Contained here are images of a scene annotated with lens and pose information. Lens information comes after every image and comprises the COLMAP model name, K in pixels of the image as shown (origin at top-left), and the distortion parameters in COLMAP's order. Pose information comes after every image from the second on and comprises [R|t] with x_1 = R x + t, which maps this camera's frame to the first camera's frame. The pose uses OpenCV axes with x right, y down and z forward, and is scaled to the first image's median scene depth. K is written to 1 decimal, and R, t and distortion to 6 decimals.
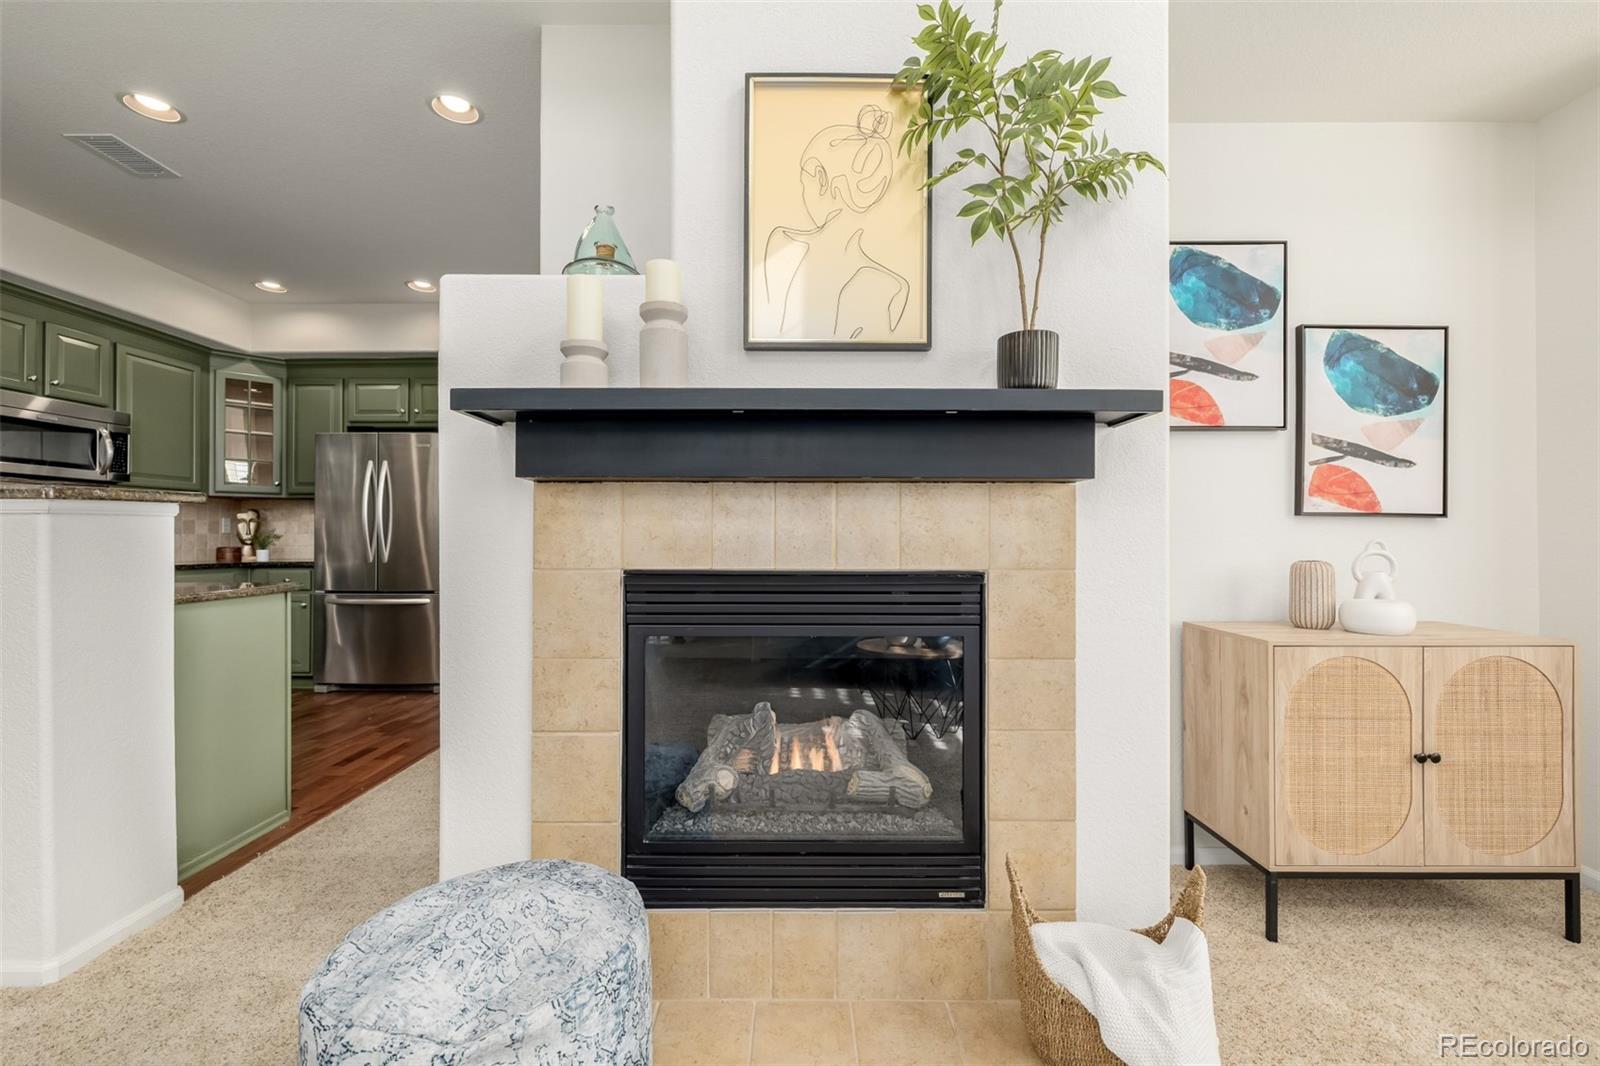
lens RADIAL K [[679.8, 0, 794.0], [0, 679.8, 534.0], [0, 0, 1]] dist [0.002038, 0.000373]
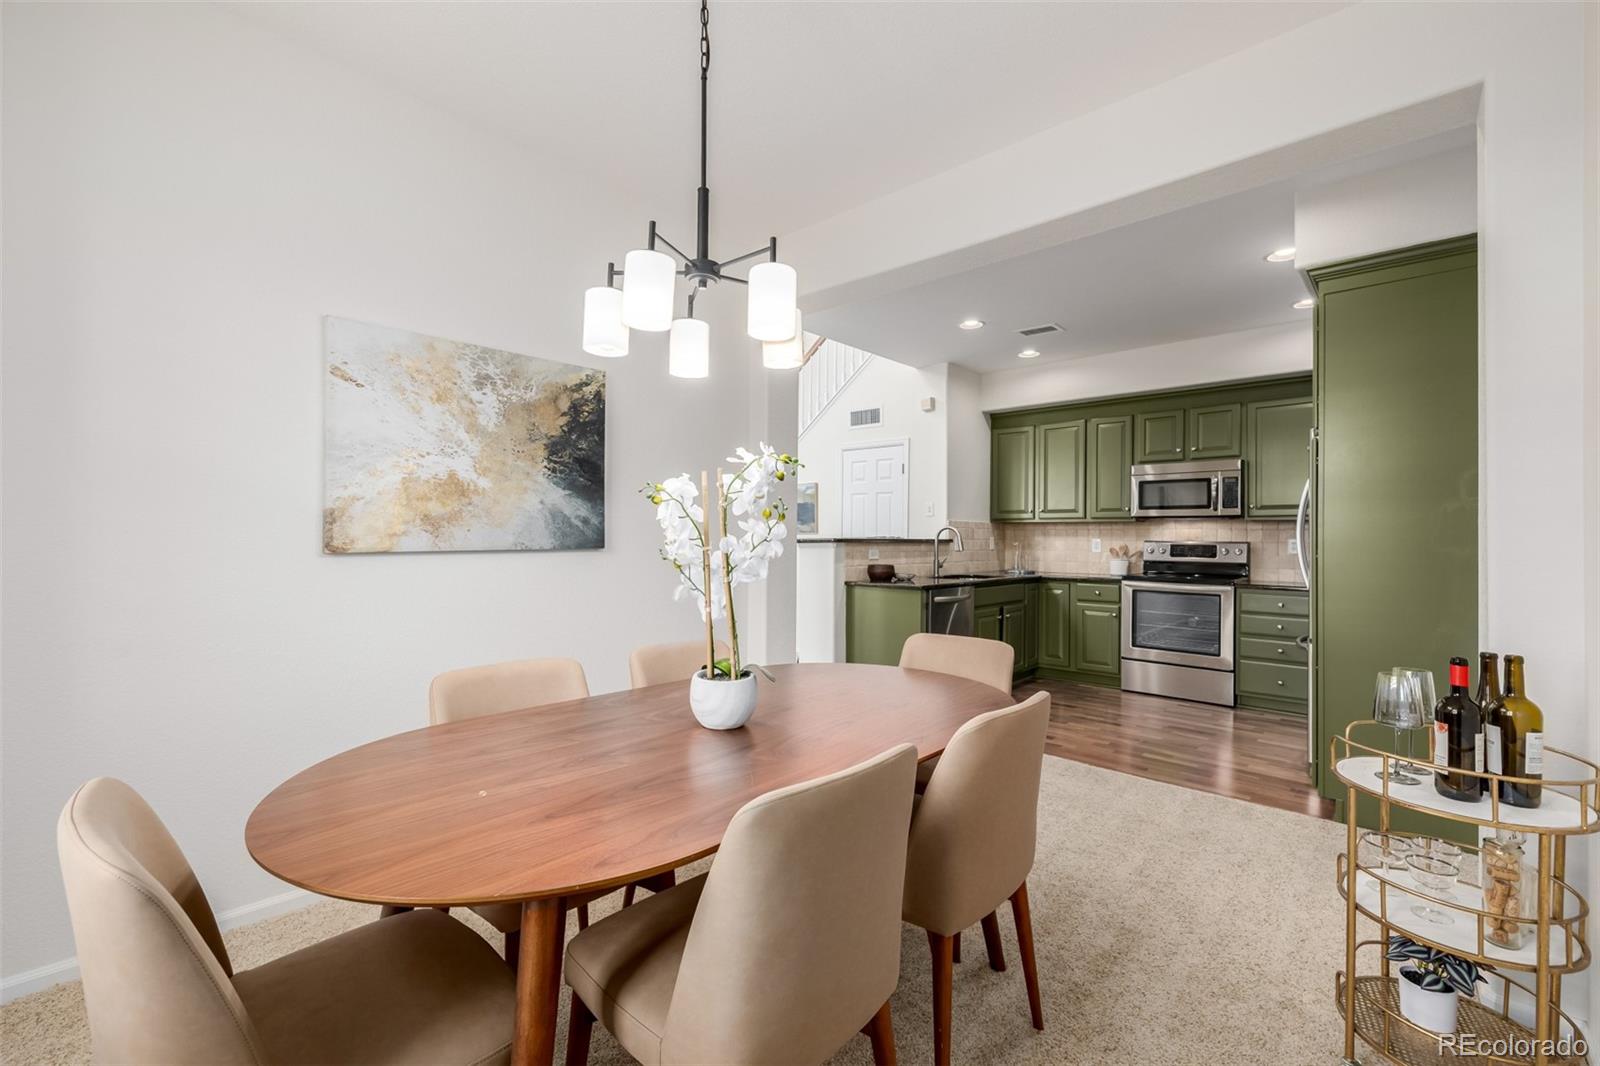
lens RADIAL K [[683.5, 0, 817.1], [0, 683.5, 531.0], [0, 0, 1]] dist [-0.000192, 0.000060]
pose [[-0.647597, -0.013384, -0.761865, 1.158380], [-0.004084, 0.999892, -0.014094, -0.058051], [0.761972, -0.006016, -0.647582, 2.930007]]
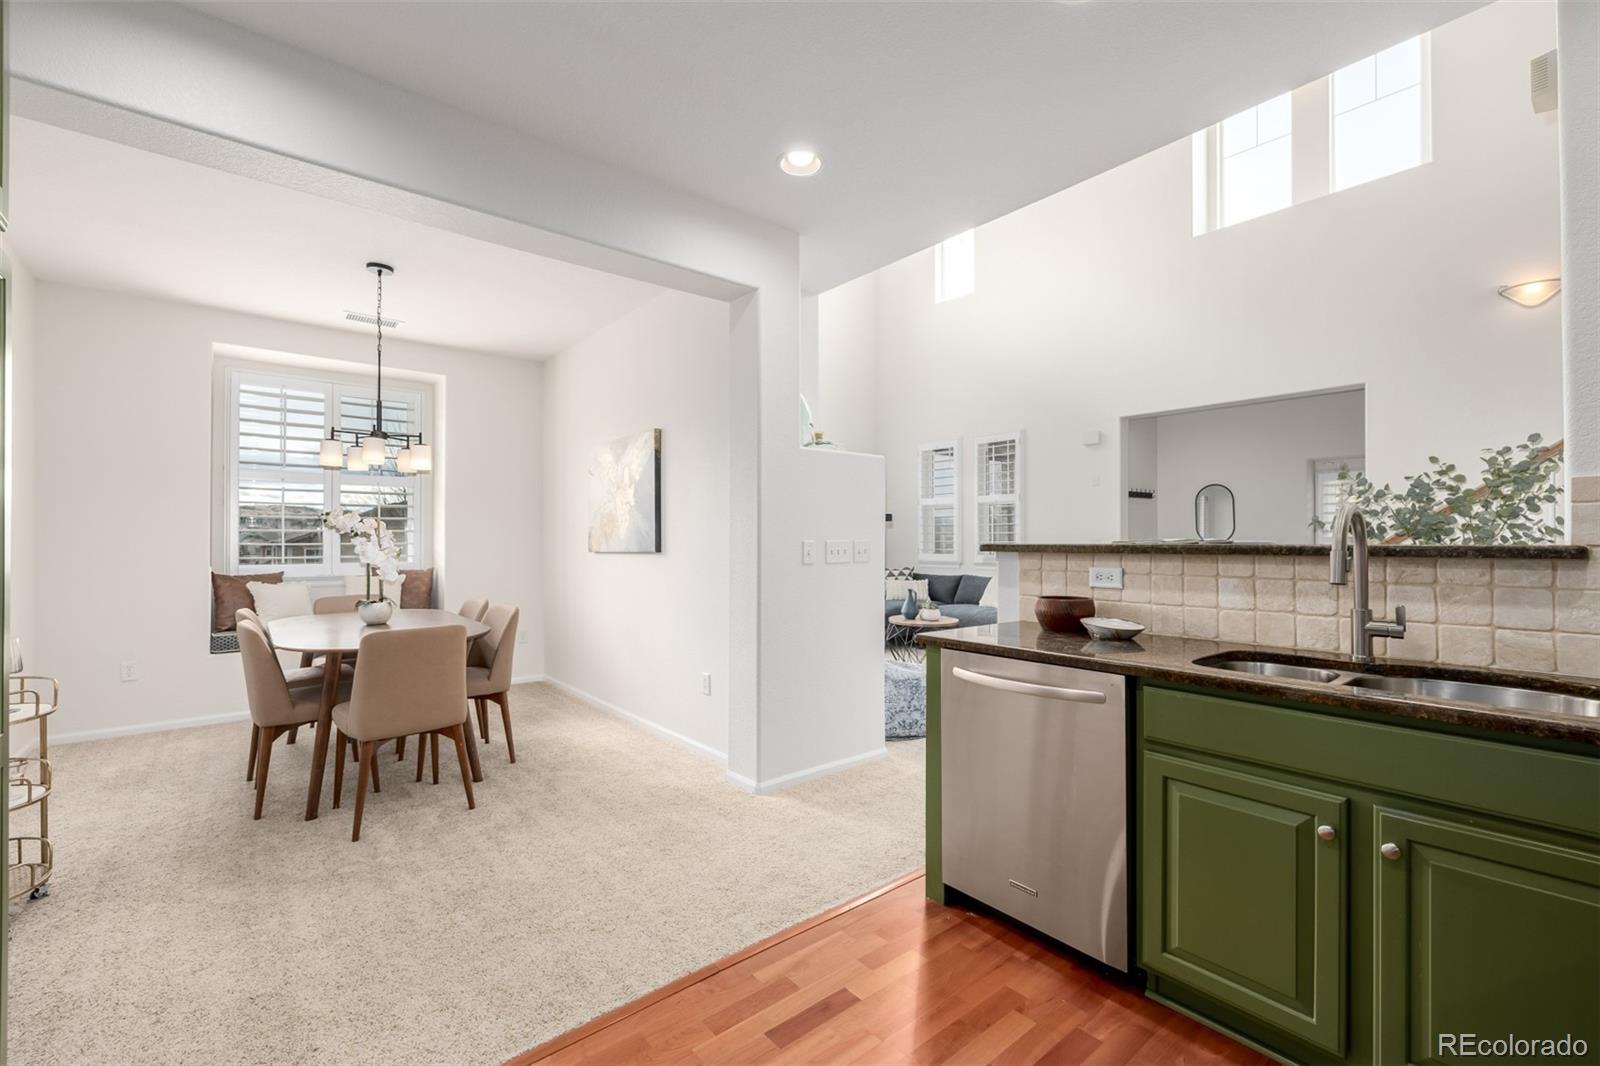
lens RADIAL K [[673.1, 0, 803.5], [0, 673.1, 536.6], [0, 0, 1]] dist [-0.000697, 0.000306]
pose [[-0.635068, 0.007014, 0.772424, -1.983968], [-0.004903, 0.999902, -0.013111, -0.064290], [-0.772440, -0.012114, -0.634972, 2.579213]]
